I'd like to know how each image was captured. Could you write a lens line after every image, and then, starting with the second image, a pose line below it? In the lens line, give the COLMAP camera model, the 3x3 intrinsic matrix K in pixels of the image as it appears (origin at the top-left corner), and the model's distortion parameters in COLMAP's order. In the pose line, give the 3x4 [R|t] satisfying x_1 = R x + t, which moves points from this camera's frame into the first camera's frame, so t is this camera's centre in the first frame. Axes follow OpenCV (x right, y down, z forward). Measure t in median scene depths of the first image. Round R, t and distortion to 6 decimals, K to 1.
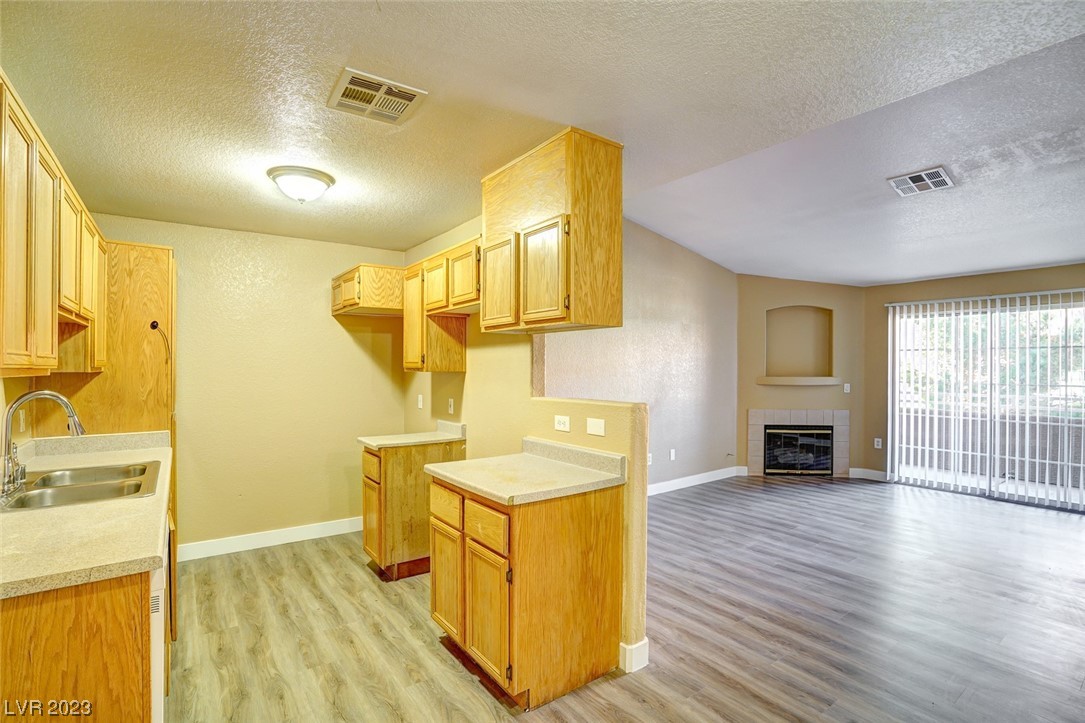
lens RADIAL K [[520.2, 0, 544.5], [0, 520.2, 368.7], [0, 0, 1]] dist [-0.017204, 0.009001]
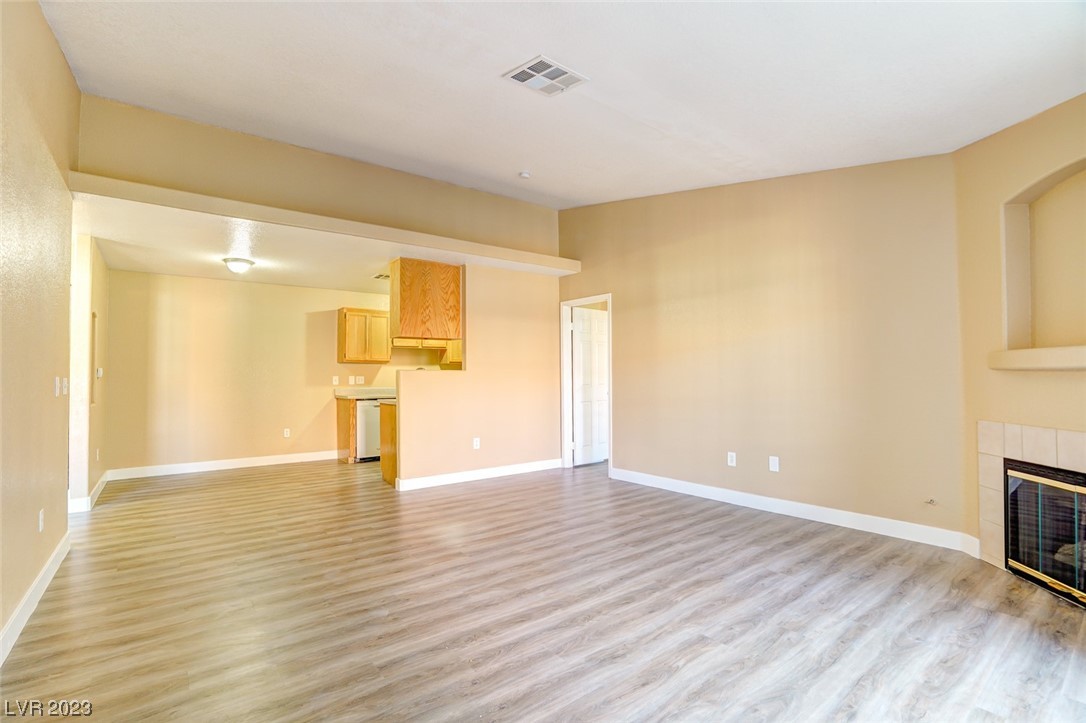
lens RADIAL K [[520.7, 0, 547.7], [0, 520.7, 359.8], [0, 0, 1]] dist [-0.017204, 0.009001]
pose [[-0.026921, -0.031407, -0.999144, 1.091313], [-0.000920, 0.999507, -0.031393, 0.046349], [0.999637, 0.000074, -0.026936, 0.769309]]
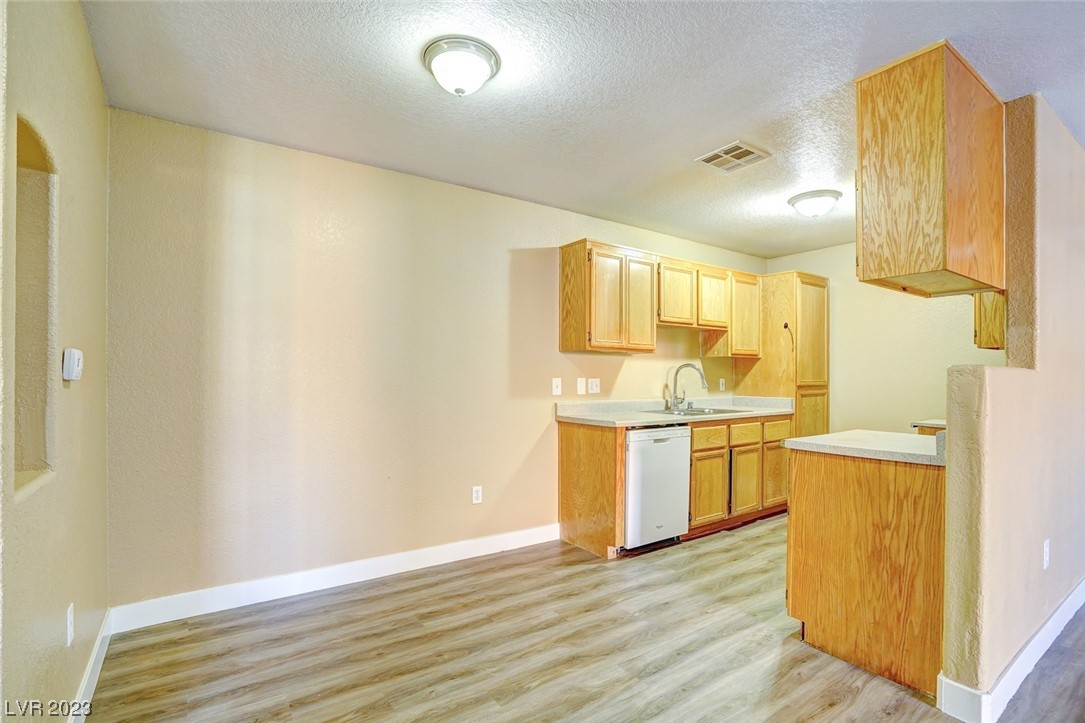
lens RADIAL K [[520.2, 0, 534.1], [0, 520.2, 370.6], [0, 0, 1]] dist [-0.017204, 0.009001]
pose [[-0.012687, -0.012555, -0.999841, 0.472154], [-0.012021, 0.999851, -0.012403, 0.045908], [0.999847, 0.011861, -0.012836, 0.189931]]
